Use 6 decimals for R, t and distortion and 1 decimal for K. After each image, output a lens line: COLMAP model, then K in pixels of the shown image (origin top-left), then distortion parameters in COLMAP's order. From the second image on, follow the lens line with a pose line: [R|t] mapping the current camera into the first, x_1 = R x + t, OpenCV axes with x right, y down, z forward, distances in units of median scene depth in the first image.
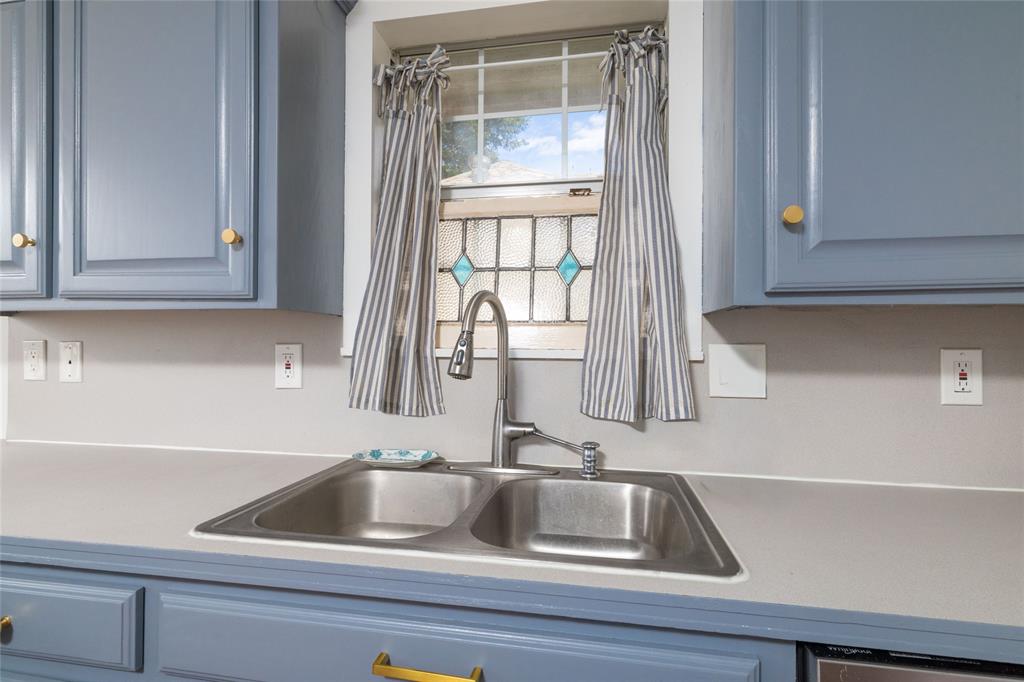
lens RADIAL K [[502.9, 0, 512.0], [0, 502.9, 341.0], [0, 0, 1]] dist [0.000540, -0.000748]
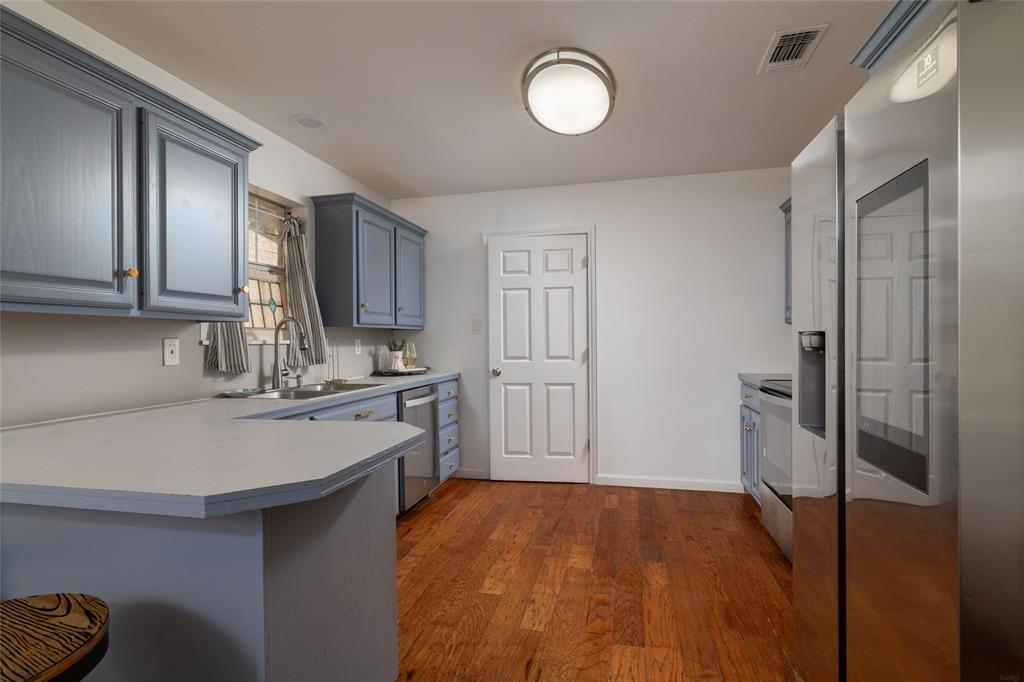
lens RADIAL K [[502.9, 0, 512.0], [0, 502.9, 341.0], [0, 0, 1]] dist [0.000540, -0.000748]
pose [[0.053939, -0.010113, 0.998493, -2.148677], [0.001196, 0.999949, 0.010064, -0.002125], [-0.998544, 0.000651, 0.053948, -0.230476]]
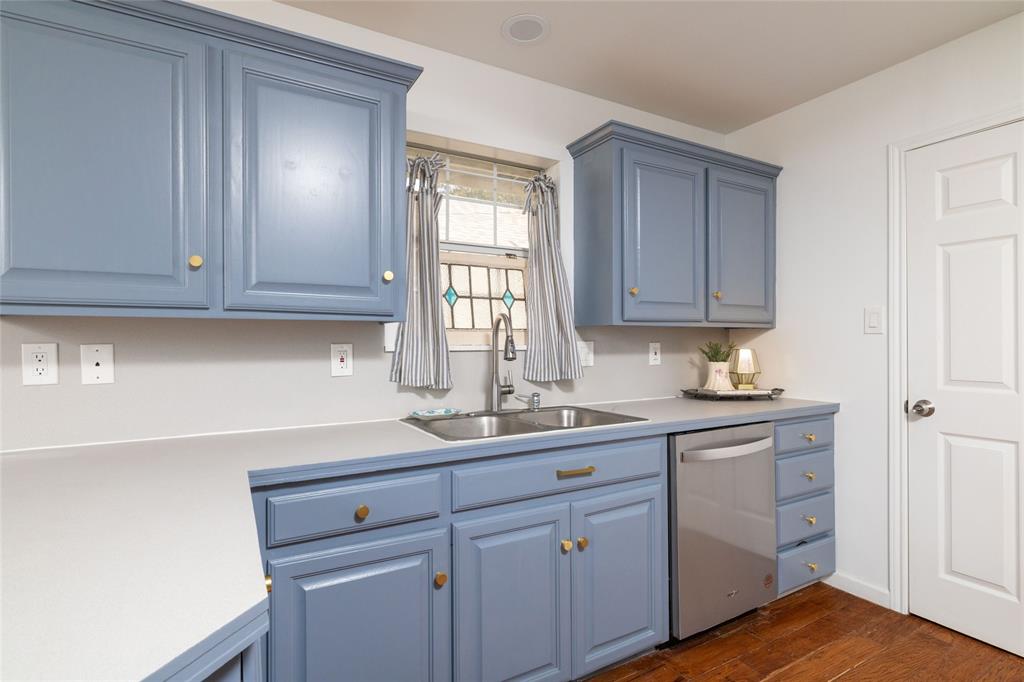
lens RADIAL K [[502.9, 0, 512.0], [0, 502.9, 341.0], [0, 0, 1]] dist [0.000540, -0.000748]
pose [[0.769677, -0.008213, 0.638380, -1.007066], [0.003504, 0.999957, 0.008640, -0.012348], [-0.638424, -0.004413, 0.769673, -0.368891]]
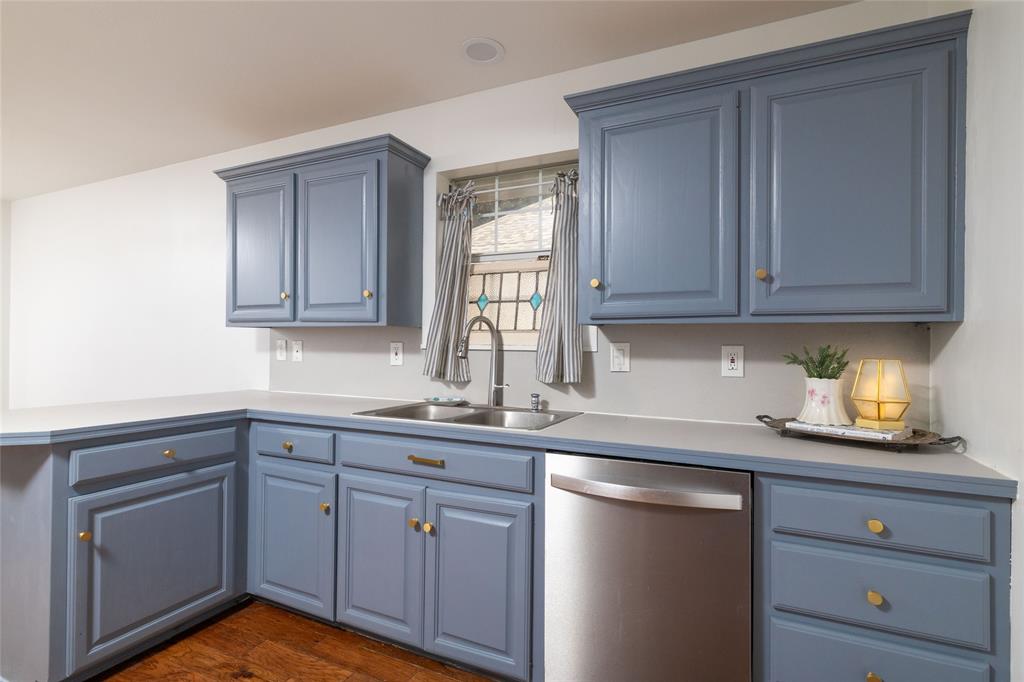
lens RADIAL K [[502.9, 0, 512.0], [0, 502.9, 341.0], [0, 0, 1]] dist [0.000540, -0.000748]
pose [[0.965346, 0.000614, -0.260972, 0.502242], [-0.000166, 0.999998, 0.001738, -0.002635], [0.260972, -0.001635, 0.965345, -0.769020]]
